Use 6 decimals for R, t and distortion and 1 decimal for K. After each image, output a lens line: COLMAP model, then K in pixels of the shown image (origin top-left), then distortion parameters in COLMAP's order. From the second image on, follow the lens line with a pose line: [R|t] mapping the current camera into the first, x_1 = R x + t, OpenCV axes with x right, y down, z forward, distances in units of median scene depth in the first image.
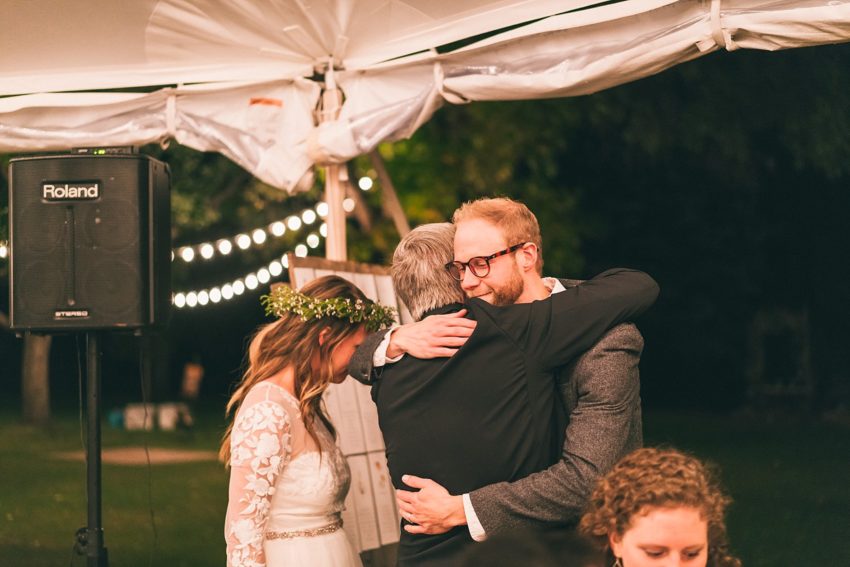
lens RADIAL K [[1322.1, 0, 425.0], [0, 1322.1, 283.5], [0, 0, 1]] dist [-0.049415, -0.089767]
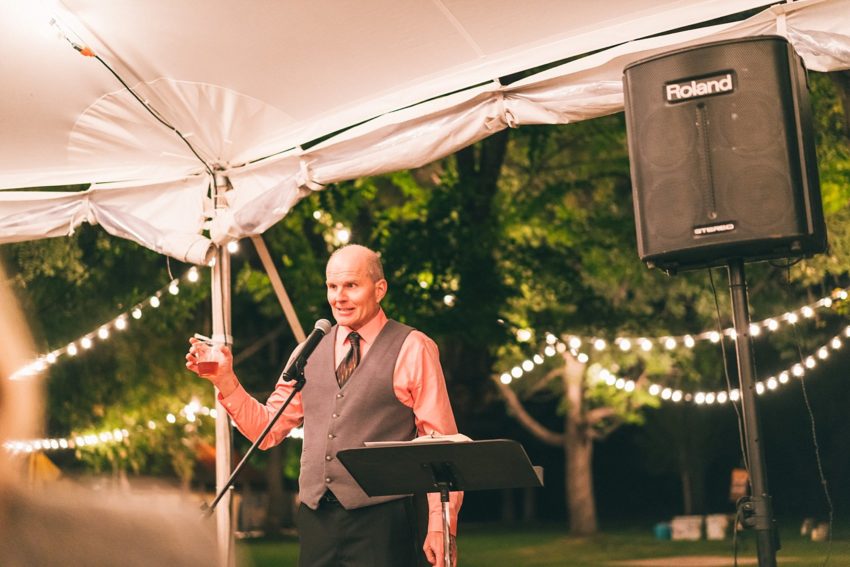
lens RADIAL K [[1322.1, 0, 425.0], [0, 1322.1, 283.5], [0, 0, 1]] dist [-0.049415, -0.089767]
pose [[0.924328, -0.102911, -0.367461, -0.133339], [0.064578, 0.991245, -0.115163, 0.141114], [0.376096, 0.082719, 0.922881, 0.160289]]
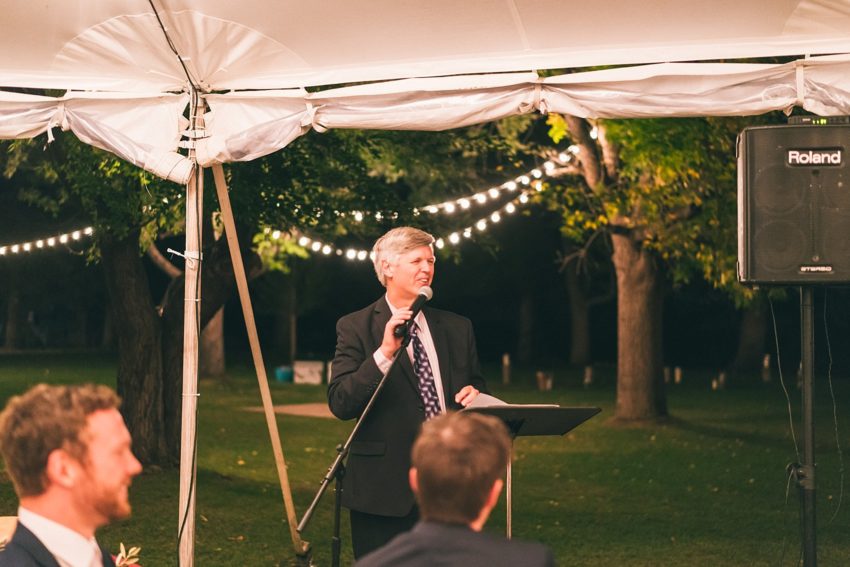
lens RADIAL K [[1374.4, 0, 425.0], [0, 1374.4, 283.5], [0, 0, 1]] dist [-0.022803, -0.113674]
pose [[0.999105, 0.007724, -0.041598, -0.544923], [-0.006377, 0.999454, 0.032420, 0.000005], [0.041826, -0.032125, 0.998608, -0.158064]]
